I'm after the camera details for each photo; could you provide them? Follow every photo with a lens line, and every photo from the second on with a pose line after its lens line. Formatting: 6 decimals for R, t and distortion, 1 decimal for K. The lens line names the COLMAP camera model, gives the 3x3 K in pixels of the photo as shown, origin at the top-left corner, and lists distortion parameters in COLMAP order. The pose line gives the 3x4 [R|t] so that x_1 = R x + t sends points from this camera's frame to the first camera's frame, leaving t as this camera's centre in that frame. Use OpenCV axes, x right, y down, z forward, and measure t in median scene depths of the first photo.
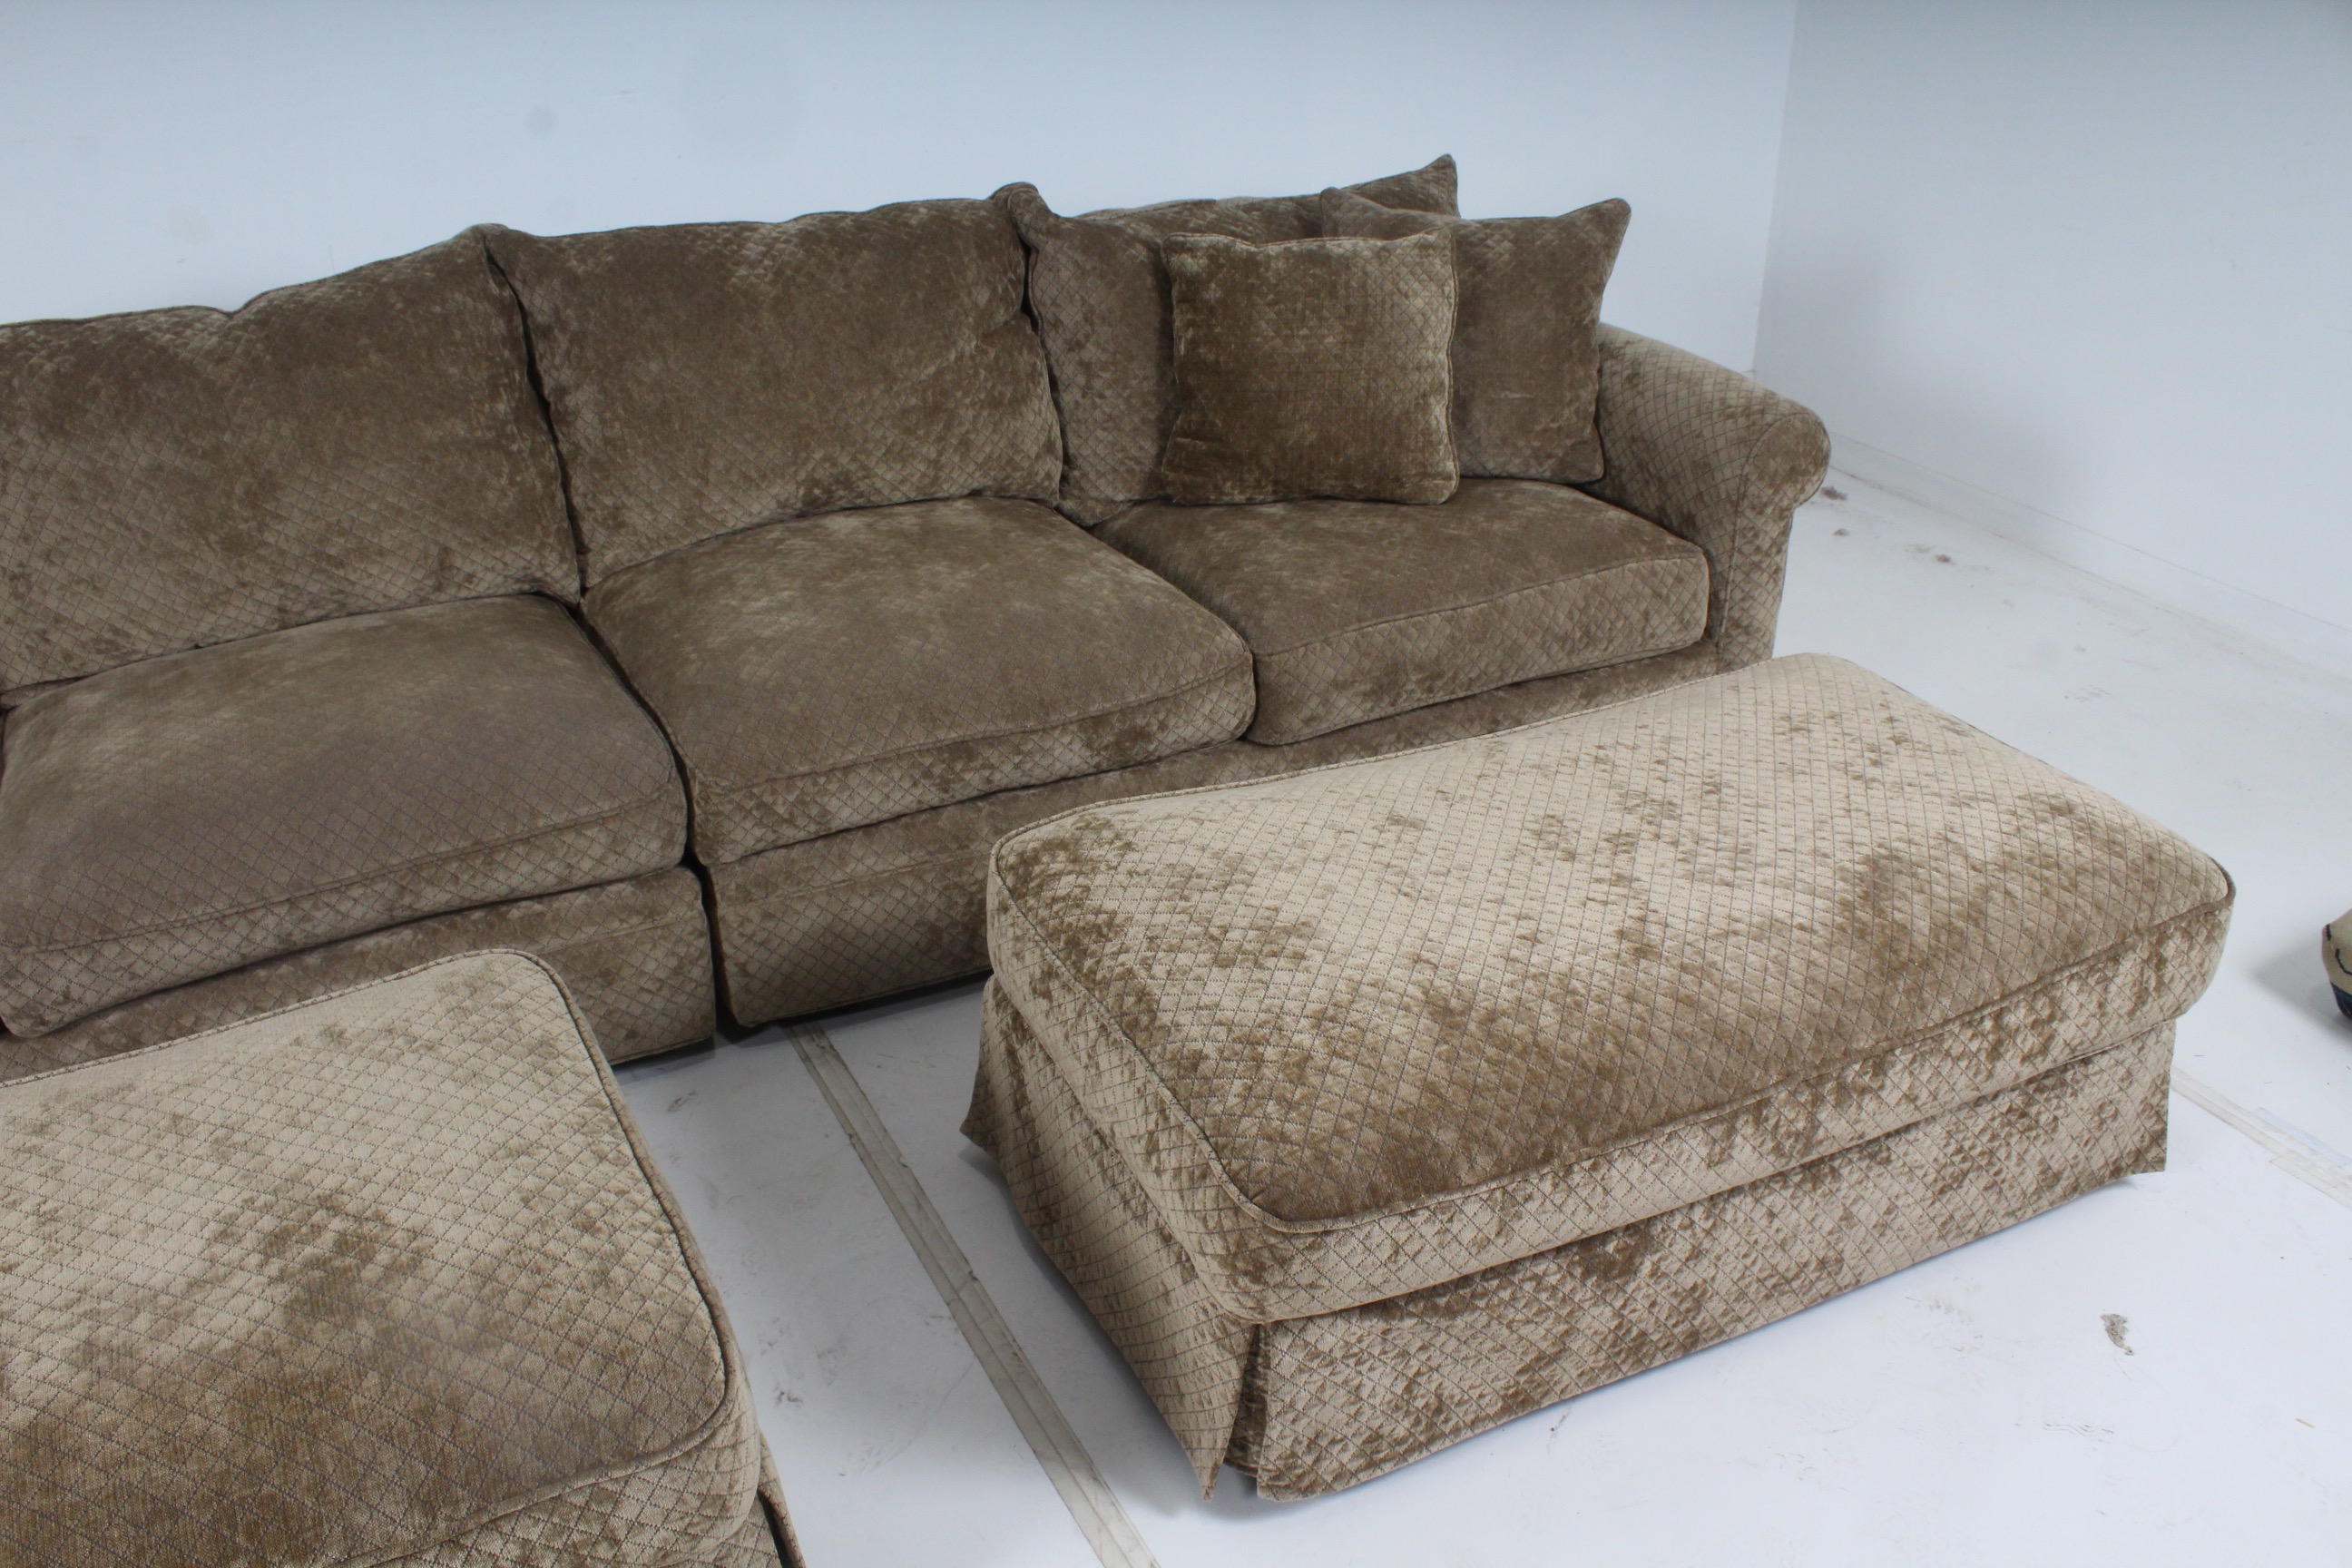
lens RADIAL K [[1935.4, 0, 1147.0], [0, 1935.4, 803.9], [0, 0, 1]] dist [-0.170253, 0.144036]
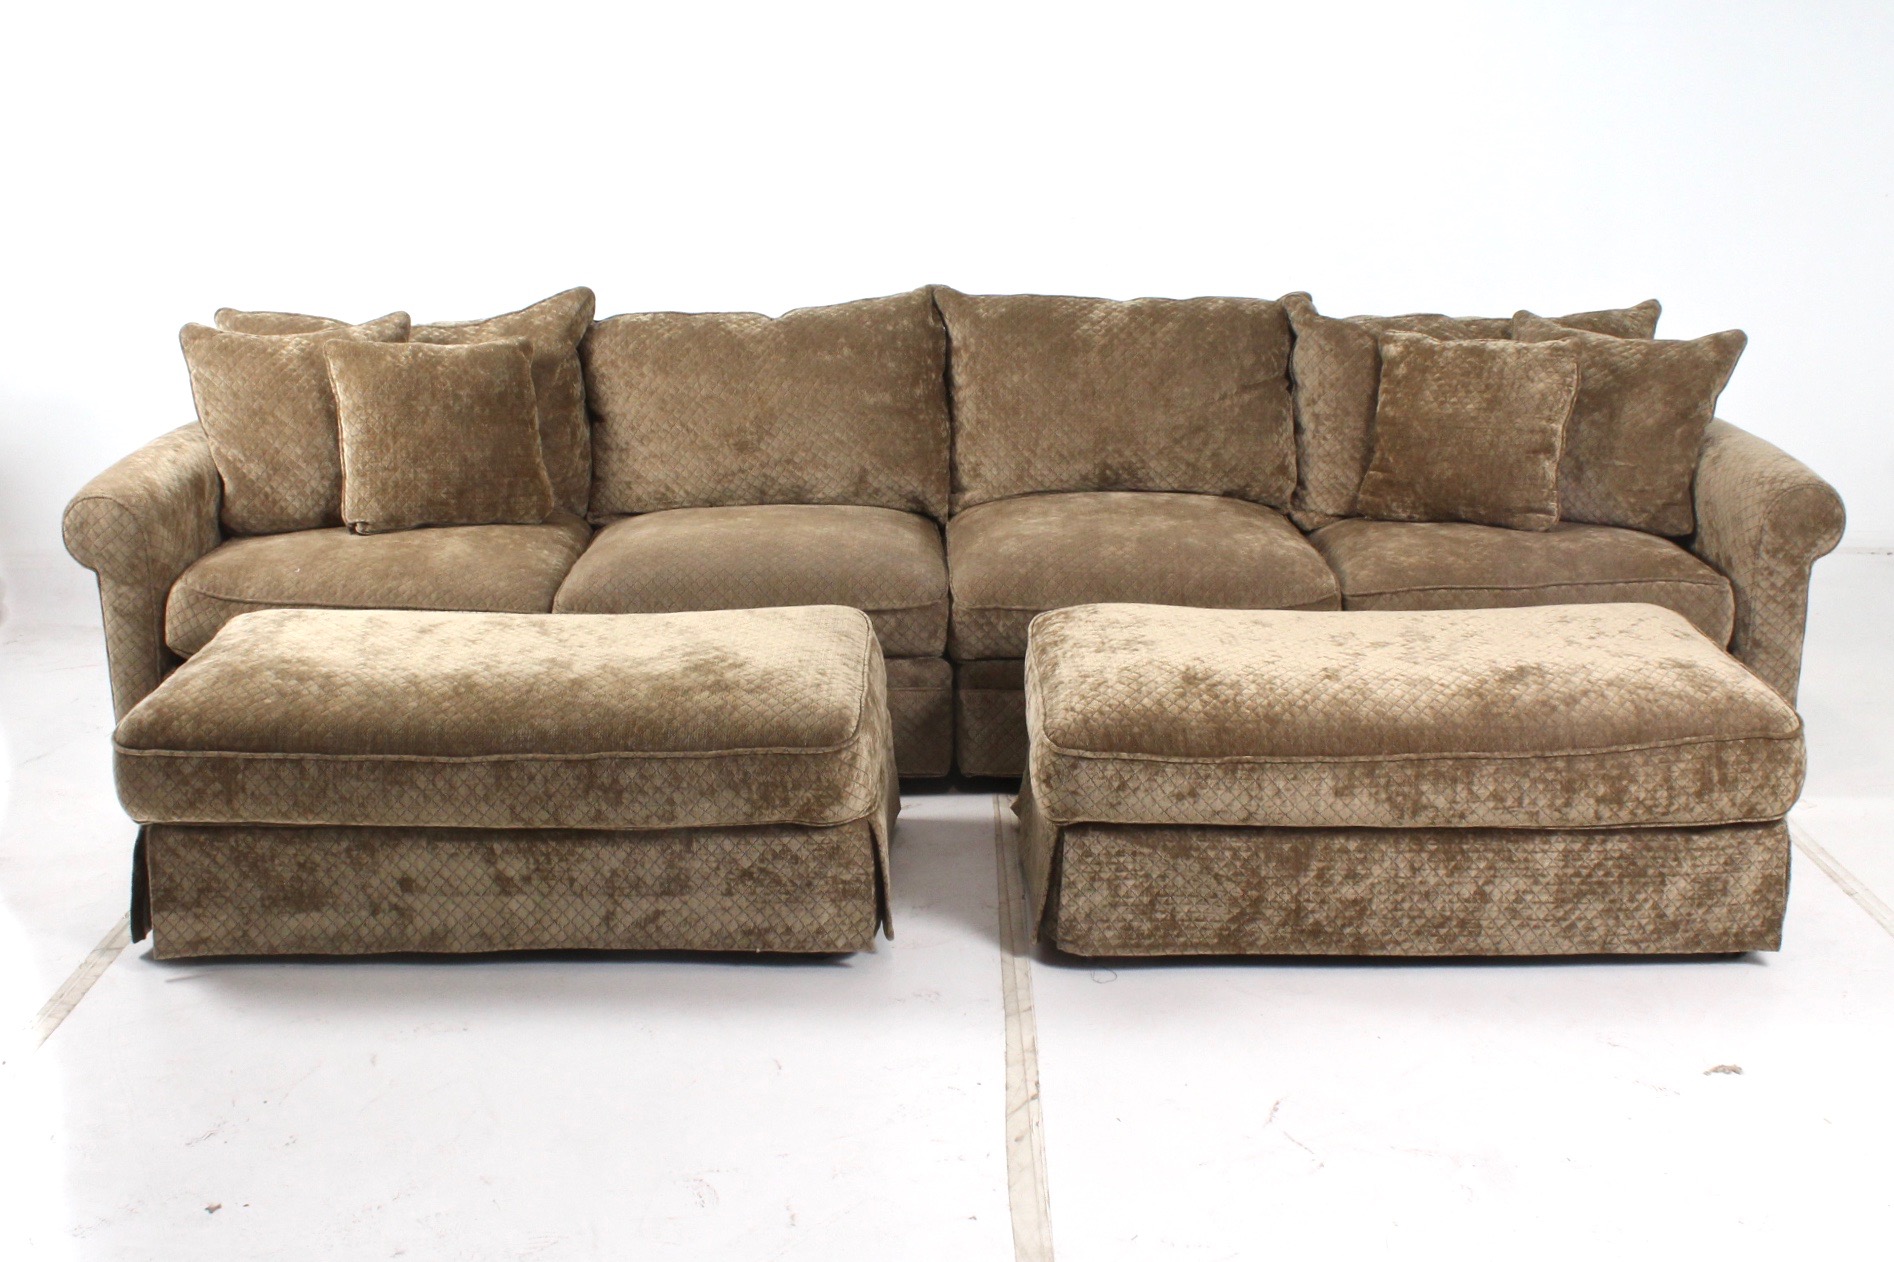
lens RADIAL K [[2137.7, 0, 904.7], [0, 2137.7, 633.5], [0, 0, 1]] dist [-0.131400, 0.000000]
pose [[0.889885, 0.123755, -0.439078, 0.463714], [-0.209238, 0.966012, -0.151793, 0.261970], [0.405369, 0.226950, 0.885533, -0.549437]]
